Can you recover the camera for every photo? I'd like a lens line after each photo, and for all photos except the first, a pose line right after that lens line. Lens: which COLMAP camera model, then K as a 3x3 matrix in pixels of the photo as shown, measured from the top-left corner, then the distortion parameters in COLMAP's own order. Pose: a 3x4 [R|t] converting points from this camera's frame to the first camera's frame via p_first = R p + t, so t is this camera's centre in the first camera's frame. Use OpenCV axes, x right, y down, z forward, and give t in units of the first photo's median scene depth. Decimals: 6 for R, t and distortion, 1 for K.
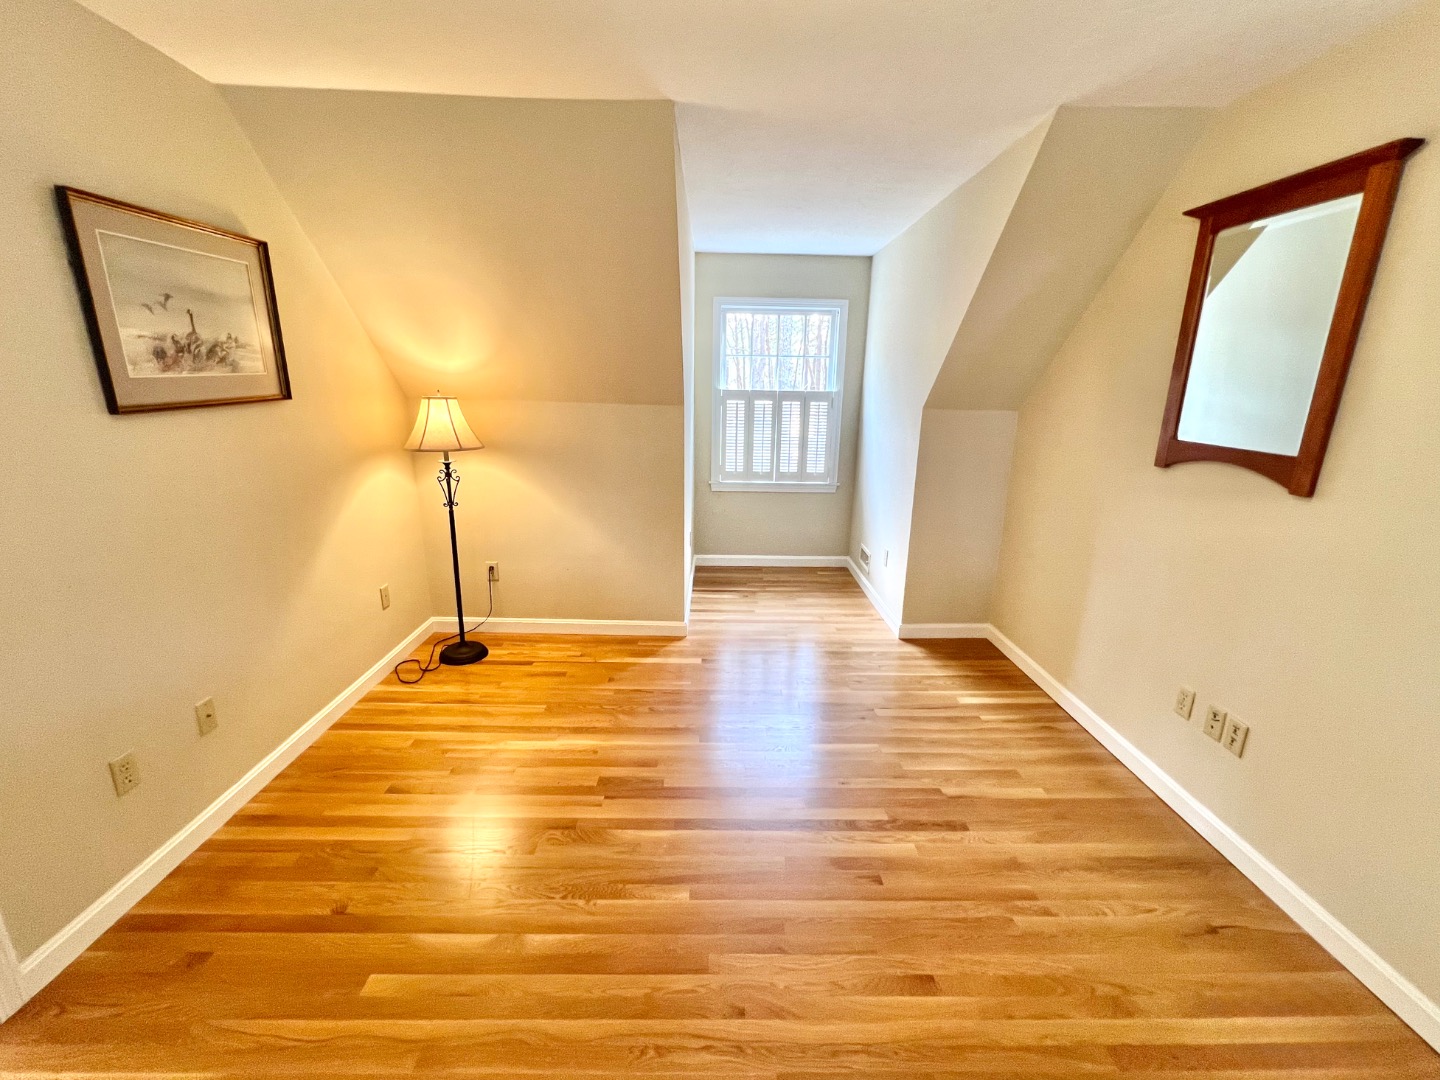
lens RADIAL K [[599.7, 0, 714.1], [0, 599.7, 535.2], [0, 0, 1]] dist [-0.001794, -0.000397]
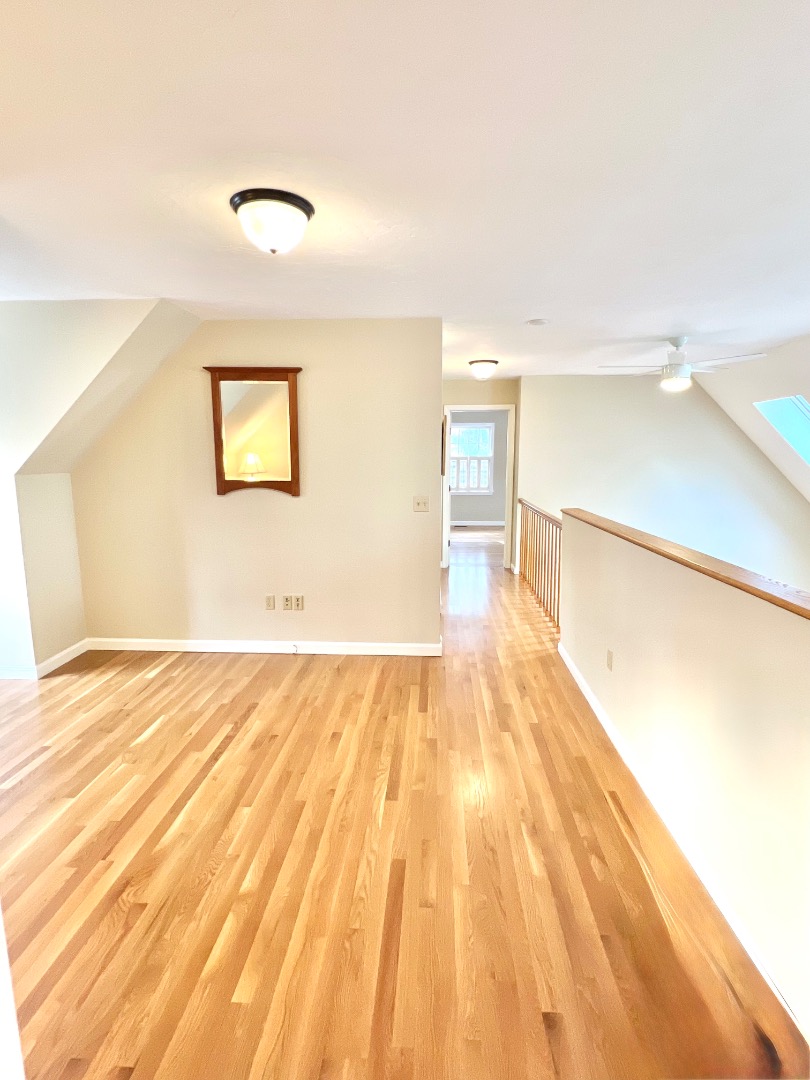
lens RADIAL K [[588.1, 0, 405.0], [0, 588.1, 540.0], [0, 0, 1]] dist [-0.000769, -0.000718]
pose [[0.041987, -0.160546, 0.986135, -1.152094], [0.249036, 0.957535, 0.145287, -0.105682], [-0.967584, 0.239483, 0.080186, 0.325565]]
